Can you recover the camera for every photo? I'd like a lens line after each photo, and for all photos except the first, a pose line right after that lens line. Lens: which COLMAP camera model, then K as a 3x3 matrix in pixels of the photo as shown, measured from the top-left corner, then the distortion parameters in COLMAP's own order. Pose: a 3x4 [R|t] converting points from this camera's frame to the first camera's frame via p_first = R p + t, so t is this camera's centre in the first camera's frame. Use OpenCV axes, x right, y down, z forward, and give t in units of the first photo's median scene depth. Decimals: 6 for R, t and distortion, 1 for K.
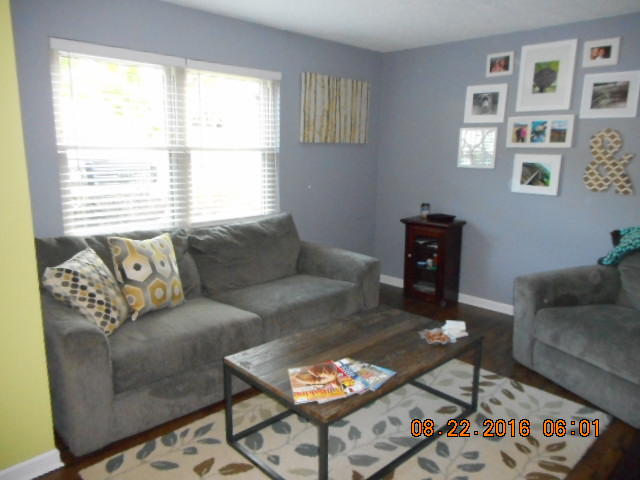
lens RADIAL K [[481.6, 0, 320.0], [0, 481.6, 240.0], [0, 0, 1]] dist [0.014576, -0.008133]
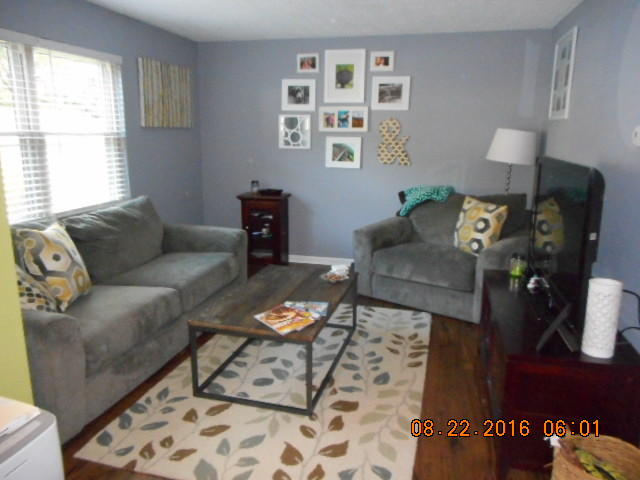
lens RADIAL K [[481.6, 0, 320.0], [0, 481.6, 240.0], [0, 0, 1]] dist [0.014576, -0.008133]
pose [[0.858442, -0.116208, 0.499573, -0.305148], [0.097843, 0.993212, 0.062907, 0.008896], [-0.503492, -0.005122, 0.863985, -0.084712]]
